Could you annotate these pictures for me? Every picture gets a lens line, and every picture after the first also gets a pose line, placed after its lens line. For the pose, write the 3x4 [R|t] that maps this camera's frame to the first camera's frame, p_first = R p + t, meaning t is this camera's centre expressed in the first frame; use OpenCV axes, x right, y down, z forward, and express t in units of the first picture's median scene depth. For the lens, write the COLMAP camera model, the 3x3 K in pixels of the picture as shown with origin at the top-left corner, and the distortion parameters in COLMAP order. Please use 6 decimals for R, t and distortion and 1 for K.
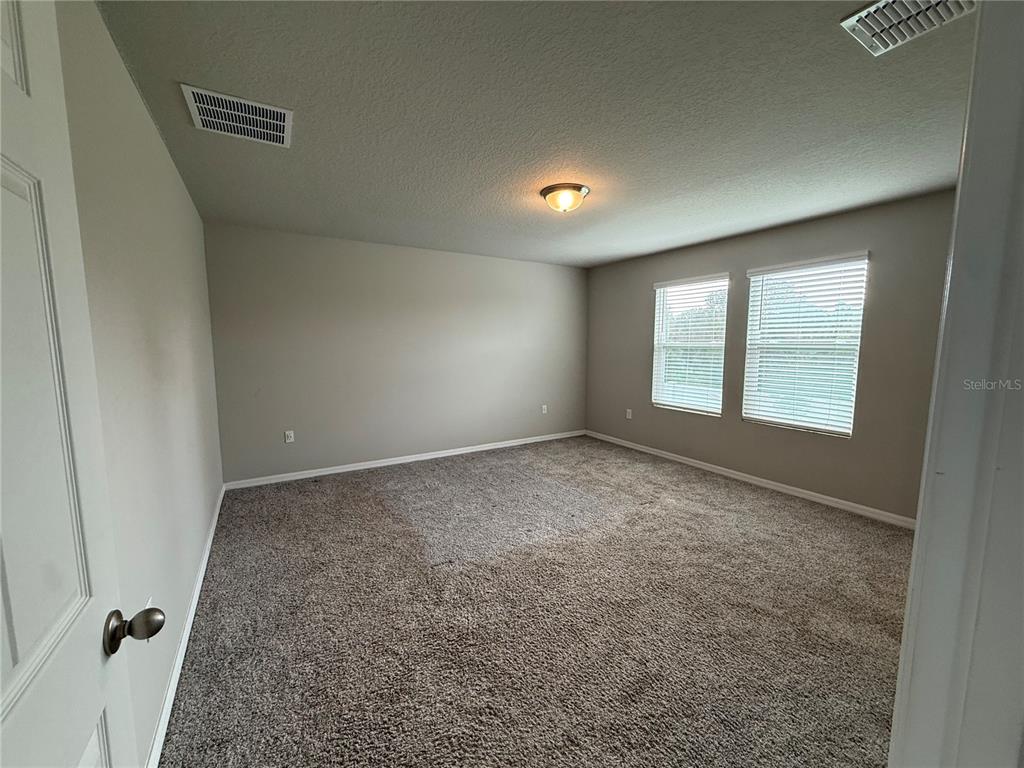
lens RADIAL K [[409.5, 0, 511.4], [0, 409.5, 390.7], [0, 0, 1]] dist [-0.001730, -0.000678]
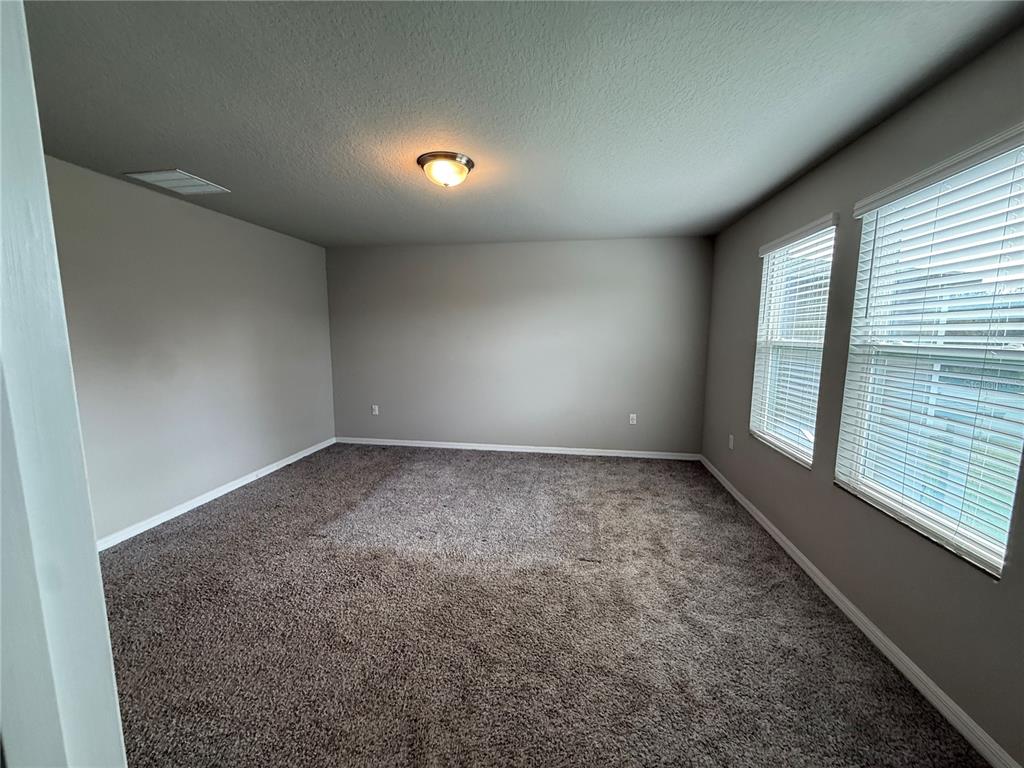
lens RADIAL K [[409.5, 0, 509.4], [0, 409.5, 389.9], [0, 0, 1]] dist [-0.001730, -0.000678]
pose [[0.760499, 0.094211, -0.642468, 0.559698], [-0.081918, 0.995434, 0.049003, -0.043164], [0.644151, 0.015363, 0.764744, 0.294839]]
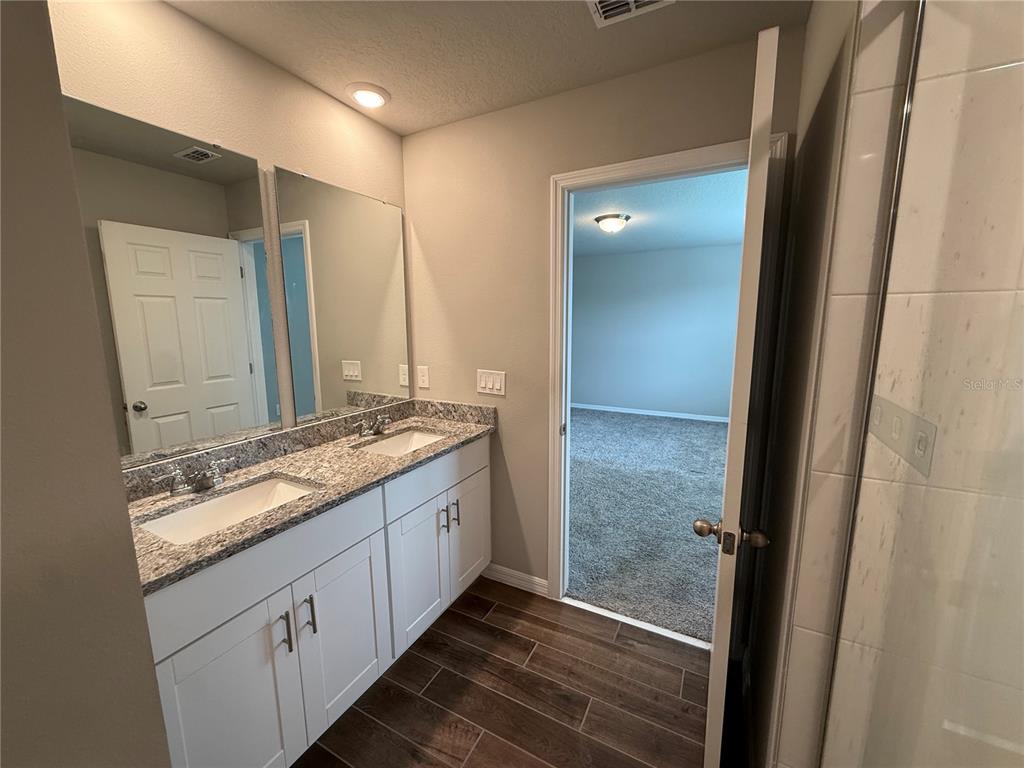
lens RADIAL K [[409.5, 0, 509.3], [0, 409.5, 380.9], [0, 0, 1]] dist [-0.001730, -0.000678]
pose [[0.508315, 0.124287, -0.852155, 0.833623], [-0.100683, 0.991321, 0.084527, -0.009890], [0.855265, 0.042831, 0.516417, -0.015323]]
